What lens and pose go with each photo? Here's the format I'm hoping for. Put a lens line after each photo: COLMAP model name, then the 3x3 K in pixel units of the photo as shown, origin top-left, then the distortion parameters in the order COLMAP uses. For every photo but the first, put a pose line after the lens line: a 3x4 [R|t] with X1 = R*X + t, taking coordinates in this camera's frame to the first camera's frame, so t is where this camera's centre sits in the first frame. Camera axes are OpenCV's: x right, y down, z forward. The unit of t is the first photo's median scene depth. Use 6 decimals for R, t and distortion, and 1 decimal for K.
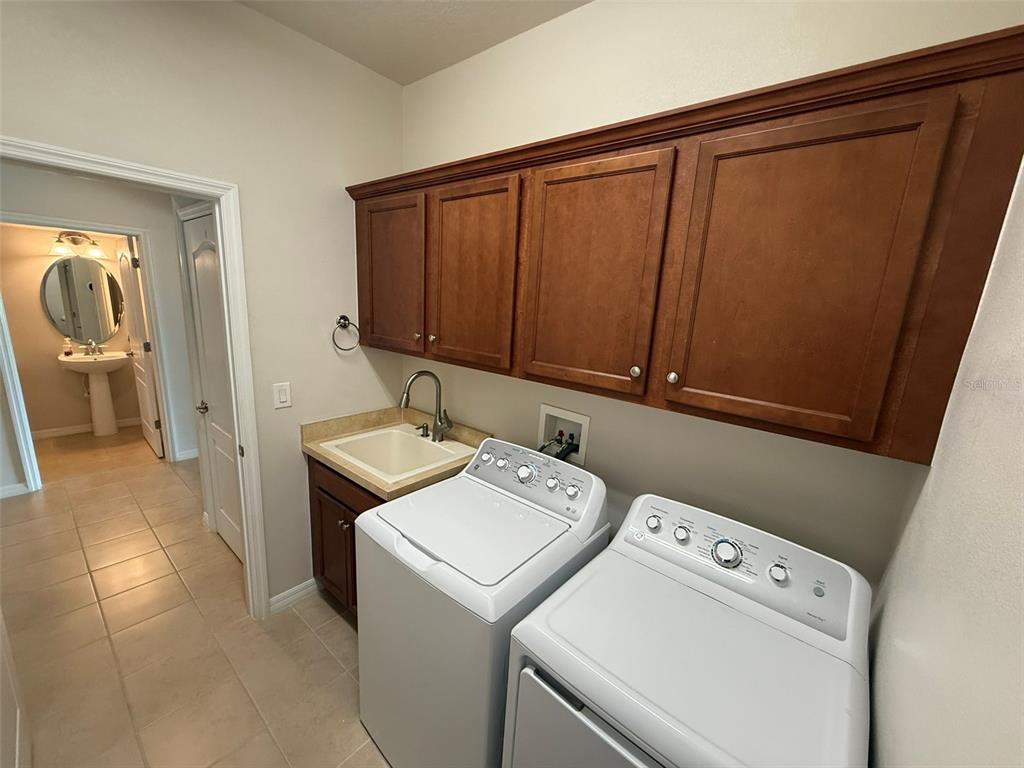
lens RADIAL K [[410.1, 0, 507.8], [0, 410.1, 384.7], [0, 0, 1]] dist [-0.001879, 0.000083]
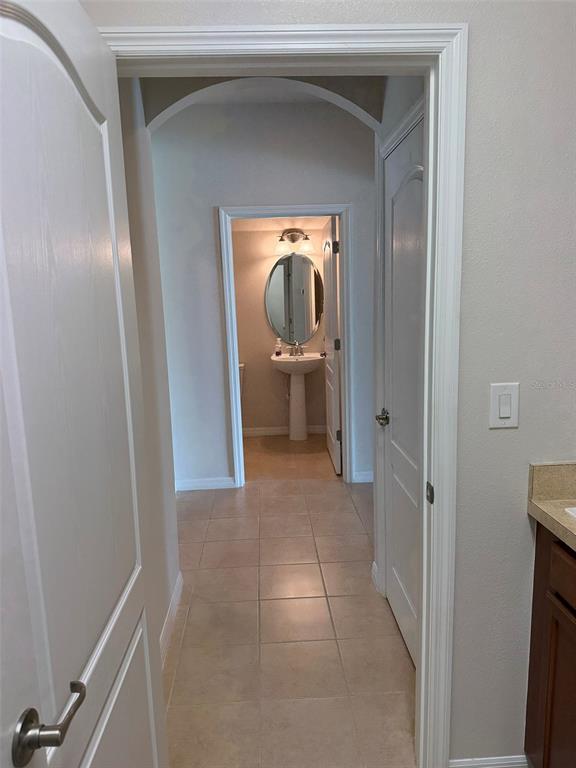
lens RADIAL K [[533.6, 0, 288.0], [0, 533.6, 384.0], [0, 0, 1]] dist [0.138909, -0.177397]
pose [[0.677220, 0.048598, -0.734174, -0.117525], [-0.089826, 0.995813, -0.016940, 0.019642], [0.730277, 0.077420, 0.678750, 0.162675]]
